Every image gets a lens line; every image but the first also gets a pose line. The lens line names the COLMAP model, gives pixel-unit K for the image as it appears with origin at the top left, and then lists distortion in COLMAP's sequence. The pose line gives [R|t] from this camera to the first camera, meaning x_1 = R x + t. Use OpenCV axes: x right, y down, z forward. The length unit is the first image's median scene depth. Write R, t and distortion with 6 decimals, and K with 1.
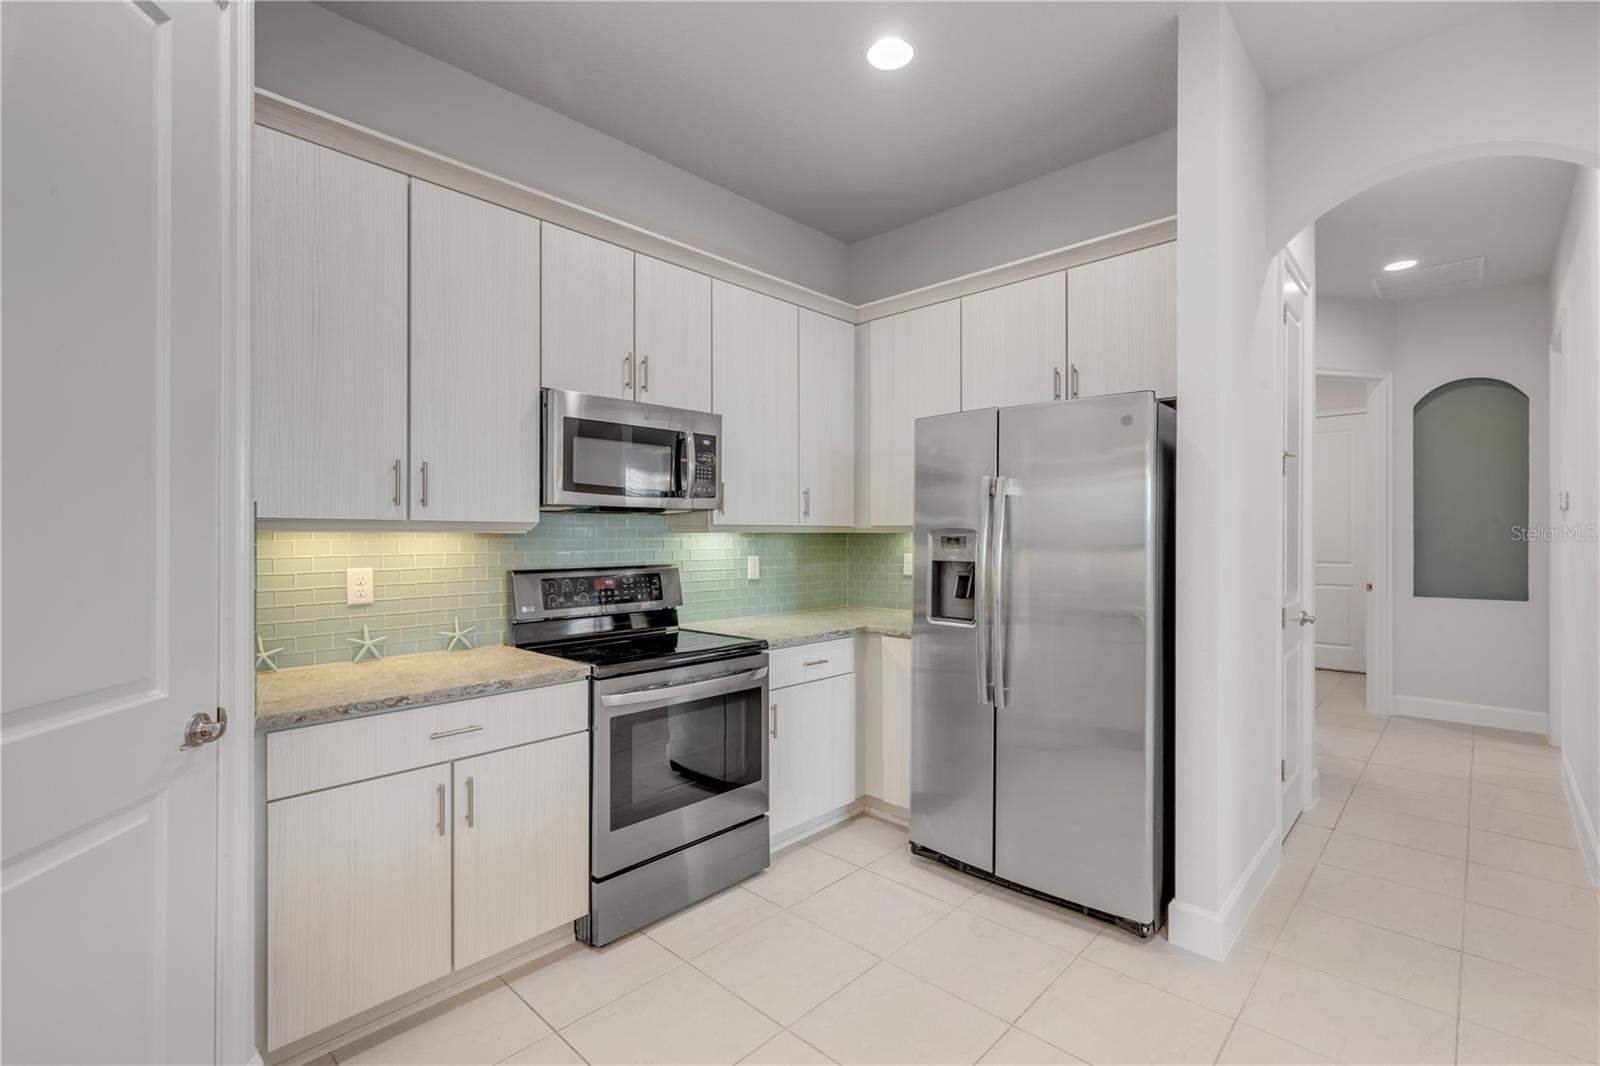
lens RADIAL K [[715.7, 0, 798.8], [0, 715.7, 535.9], [0, 0, 1]] dist [0.001844, -0.000052]
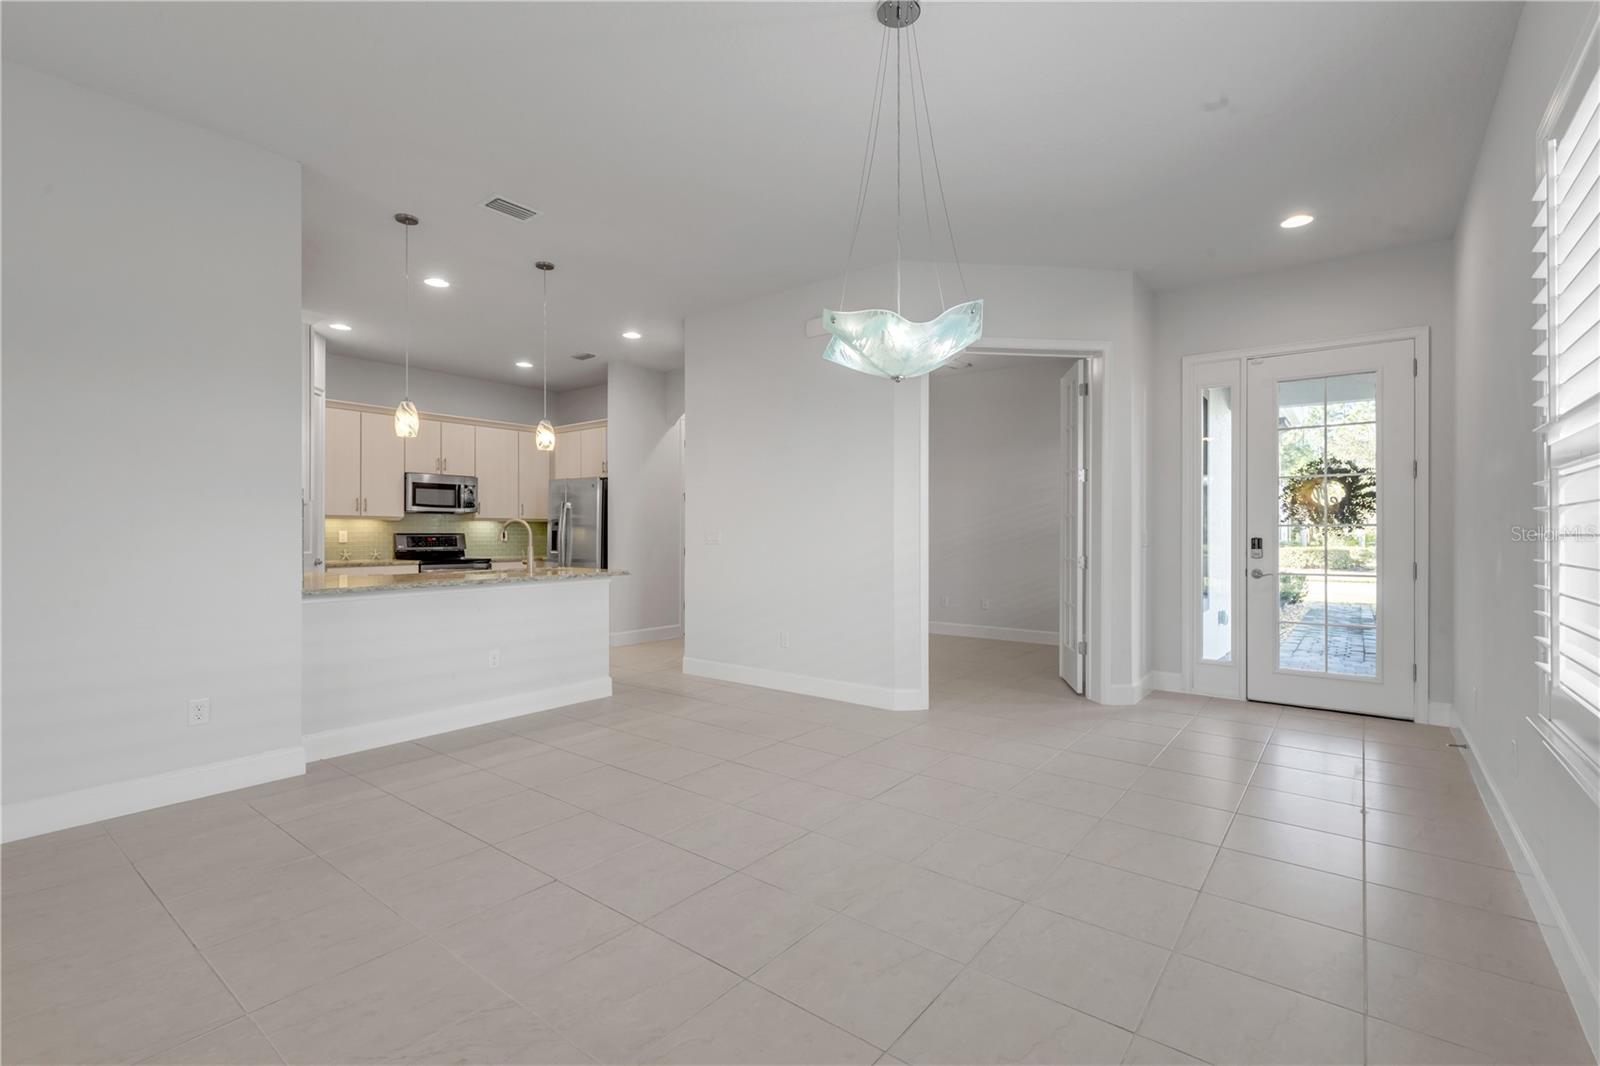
lens RADIAL K [[715.7, 0, 797.6], [0, 715.7, 534.7], [0, 0, 1]] dist [0.001844, -0.000052]
pose [[0.995202, 0.000275, 0.097841, 0.915872], [-0.000188, 1.000000, -0.000895, 0.055521], [-0.097841, 0.000872, 0.995202, -2.000095]]
